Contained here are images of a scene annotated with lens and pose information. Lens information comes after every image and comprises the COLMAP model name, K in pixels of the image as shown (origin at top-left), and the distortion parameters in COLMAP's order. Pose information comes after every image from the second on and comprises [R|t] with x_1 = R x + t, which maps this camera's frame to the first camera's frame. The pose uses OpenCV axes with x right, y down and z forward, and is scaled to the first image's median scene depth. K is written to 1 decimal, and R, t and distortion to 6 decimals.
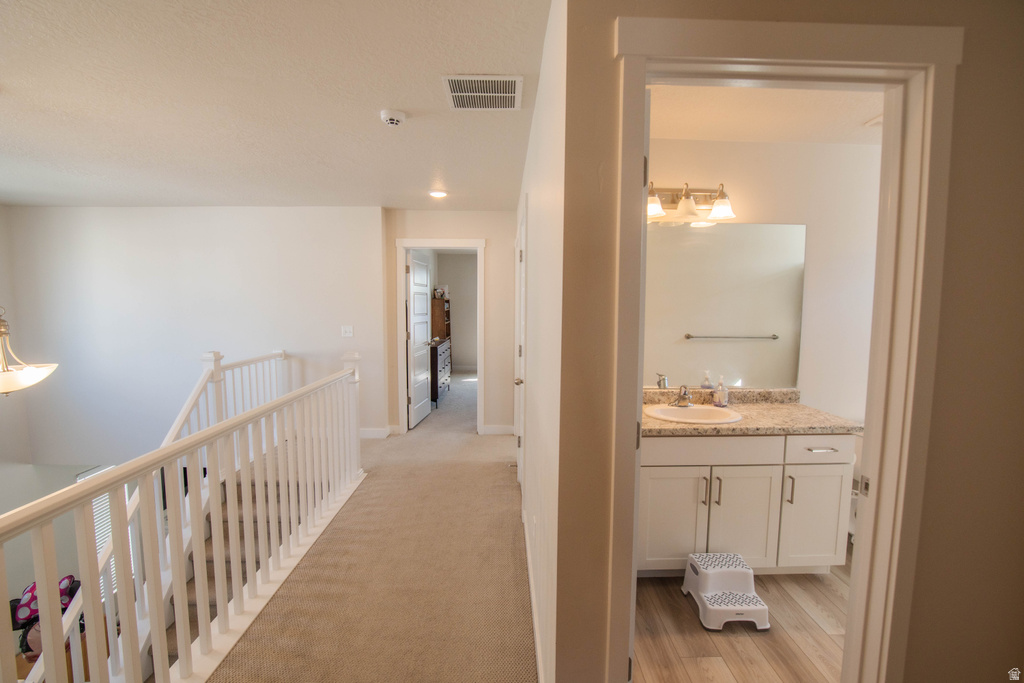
lens RADIAL K [[452.4, 0, 509.6], [0, 452.4, 339.8], [0, 0, 1]] dist [-0.036887, 0.005294]
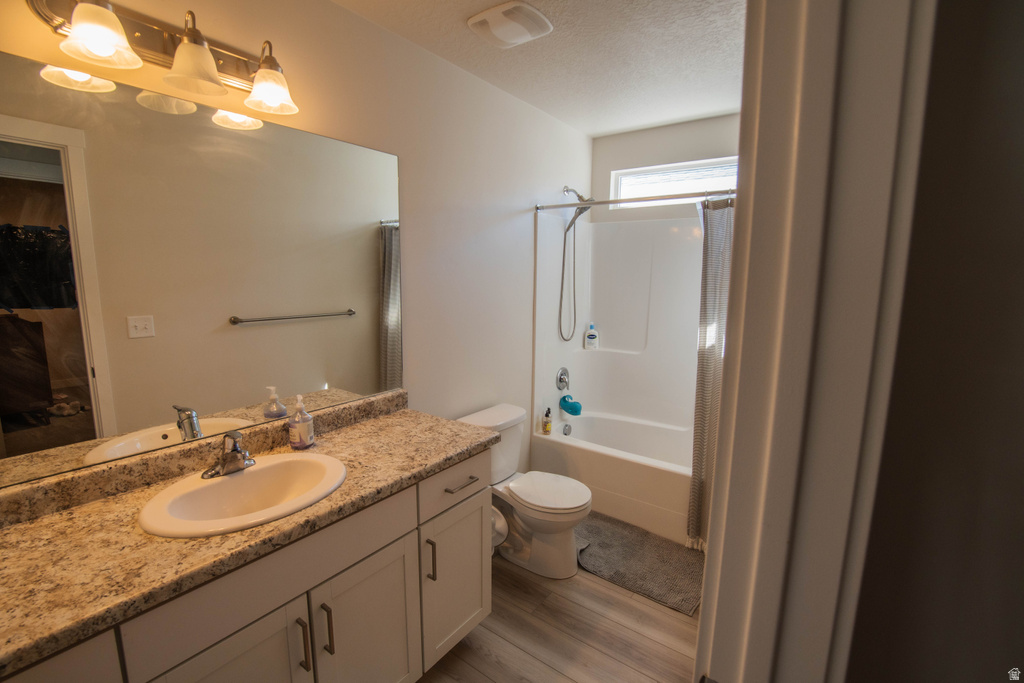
lens RADIAL K [[452.4, 0, 511.1], [0, 452.4, 339.5], [0, 0, 1]] dist [-0.036887, 0.005294]
pose [[0.603105, -0.114532, 0.789397, 0.191302], [0.059647, 0.993343, 0.098552, -0.032878], [-0.795429, -0.012352, 0.605921, 0.438869]]
